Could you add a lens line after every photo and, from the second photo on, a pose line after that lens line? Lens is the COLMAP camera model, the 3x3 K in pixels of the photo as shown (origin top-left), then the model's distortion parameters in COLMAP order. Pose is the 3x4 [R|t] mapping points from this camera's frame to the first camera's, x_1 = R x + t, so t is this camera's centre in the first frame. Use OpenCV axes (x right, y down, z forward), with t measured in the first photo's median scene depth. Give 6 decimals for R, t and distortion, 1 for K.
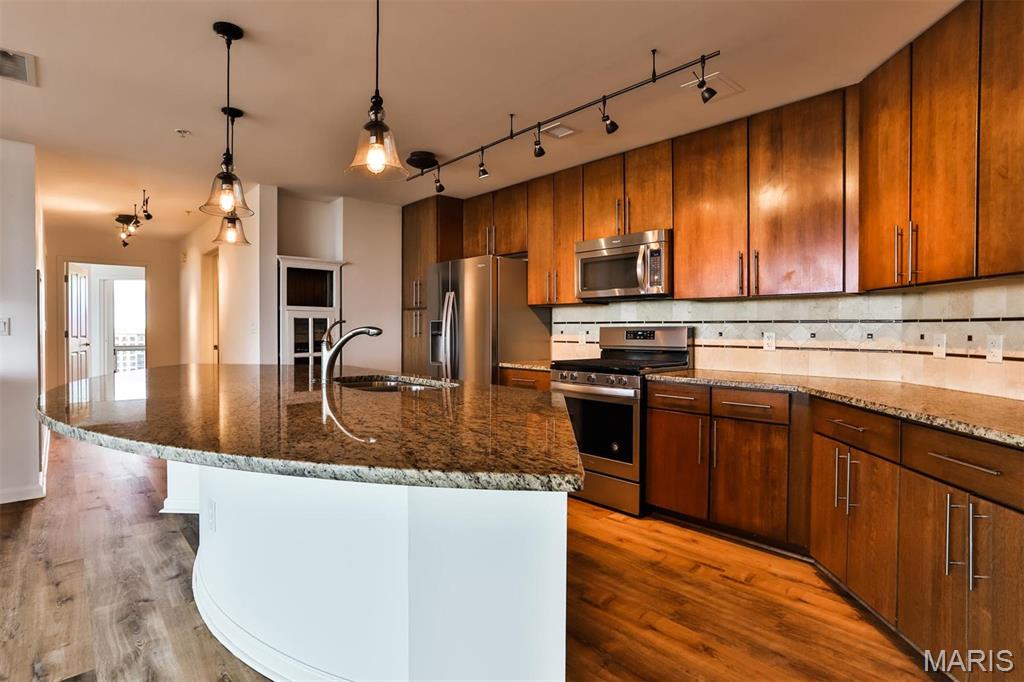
lens RADIAL K [[526.5, 0, 510.8], [0, 526.5, 331.7], [0, 0, 1]] dist [-0.033540, 0.014468]
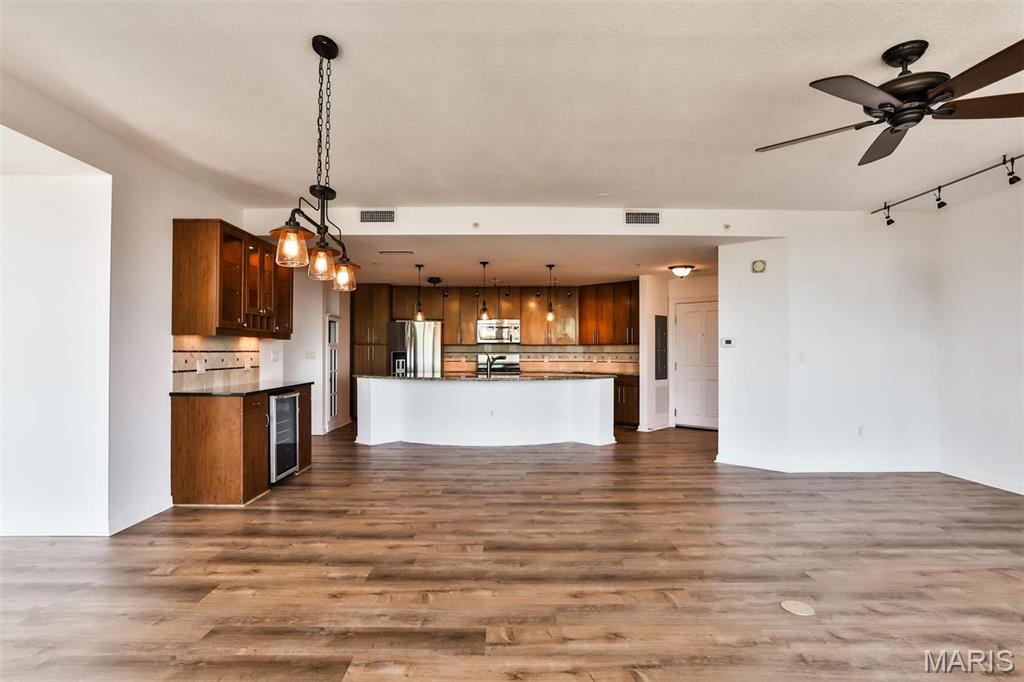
lens RADIAL K [[526.5, 0, 504.0], [0, 526.5, 343.8], [0, 0, 1]] dist [-0.033540, 0.014468]
pose [[0.660838, 0.010098, 0.750461, -1.518813], [0.005388, 0.999820, -0.018198, -0.012576], [-0.750509, 0.016069, 0.660665, -0.641474]]
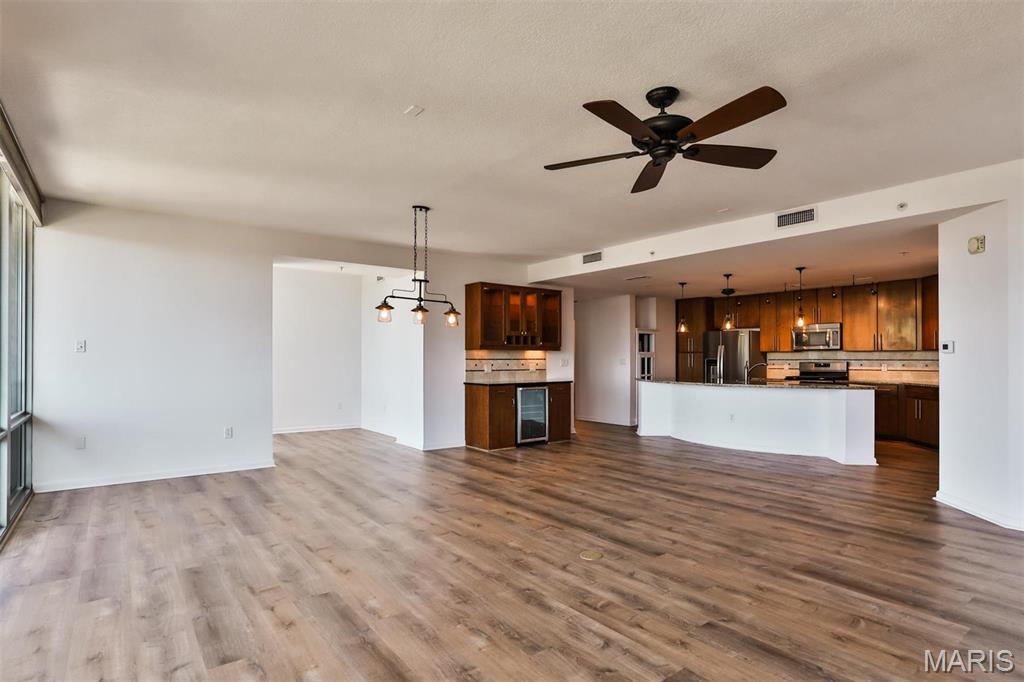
lens RADIAL K [[526.5, 0, 506.3], [0, 526.5, 354.8], [0, 0, 1]] dist [-0.033540, 0.014468]
pose [[0.997206, -0.002792, -0.074651, -0.906319], [0.001768, 0.999903, -0.013782, -0.010072], [0.074683, 0.013611, 0.997114, -1.305622]]
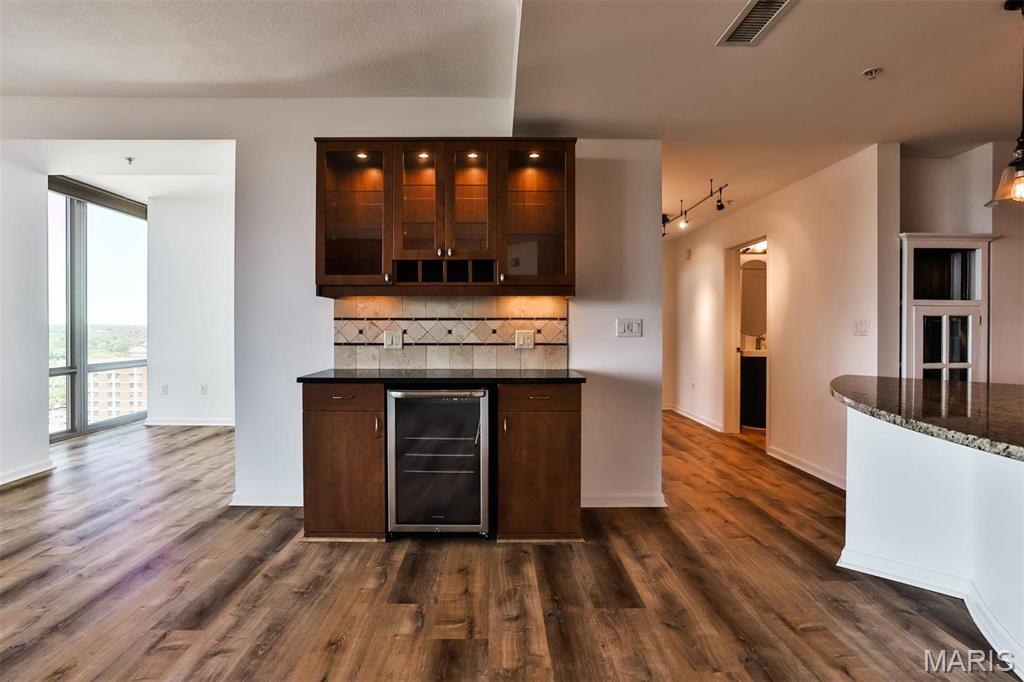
lens RADIAL K [[526.5, 0, 503.8], [0, 526.5, 331.3], [0, 0, 1]] dist [-0.033540, 0.014468]
pose [[0.750230, 0.003780, -0.661167, -0.425852], [-0.004742, 0.999989, 0.000337, -0.001664], [0.661160, 0.002883, 0.750239, 0.061678]]
